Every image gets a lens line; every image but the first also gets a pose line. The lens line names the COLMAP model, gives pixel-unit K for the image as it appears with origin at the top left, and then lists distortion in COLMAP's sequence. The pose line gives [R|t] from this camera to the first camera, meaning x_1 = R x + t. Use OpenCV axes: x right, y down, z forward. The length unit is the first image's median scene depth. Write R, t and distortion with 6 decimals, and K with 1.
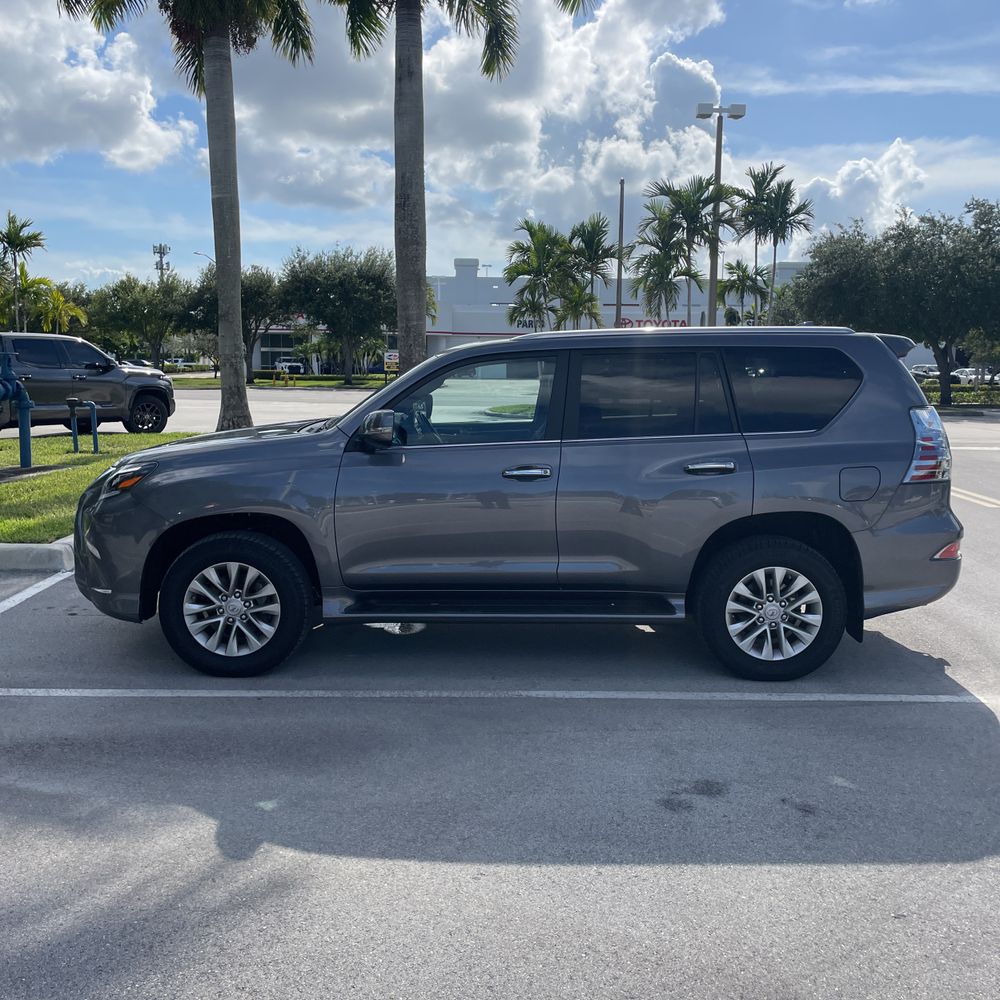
lens RADIAL K [[1088.8, 0, 500.5], [0, 1088.8, 500.7], [0, 0, 1]] dist [0.016659, 0.000000]
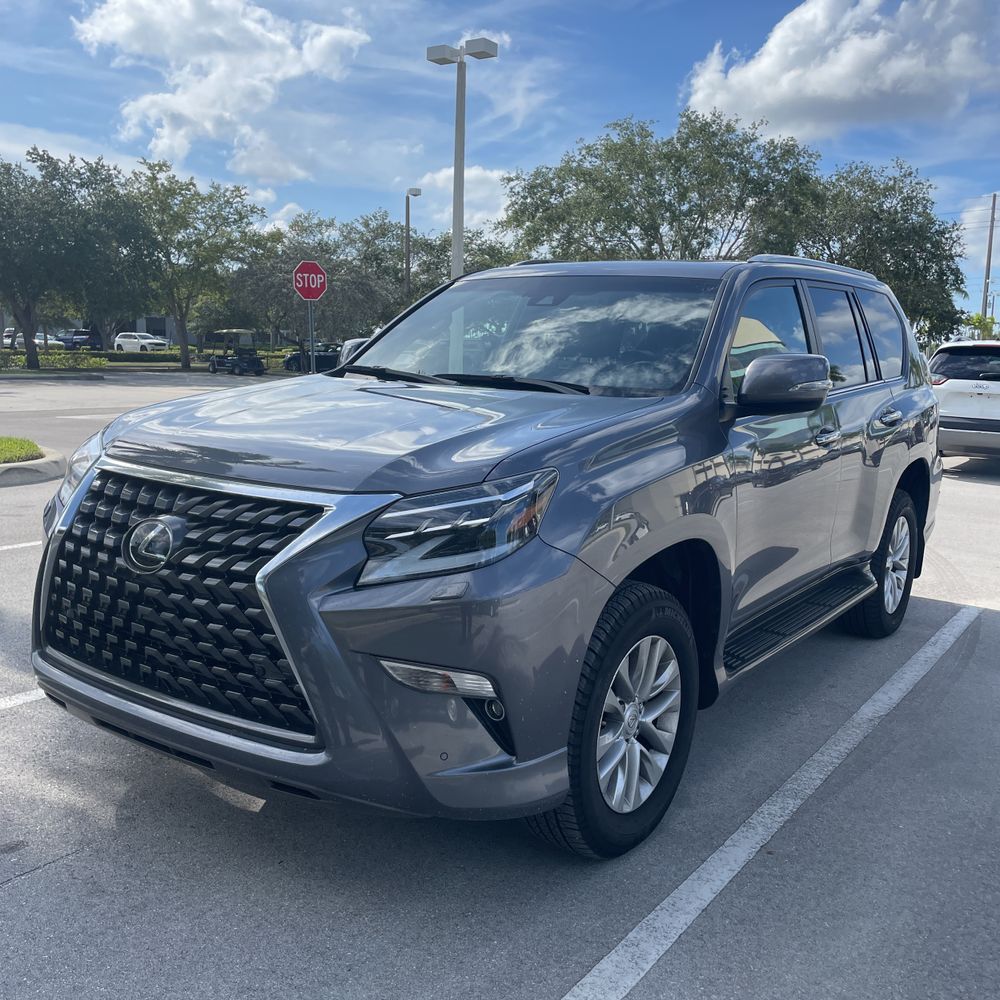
lens RADIAL K [[1088.8, 0, 500.2], [0, 1088.8, 499.9], [0, 0, 1]] dist [0.016659, 0.000000]
pose [[0.561082, -0.121776, 0.818754, -0.735732], [0.099811, 0.991855, 0.079123, -0.060938], [-0.821720, 0.037327, 0.568667, 0.770889]]
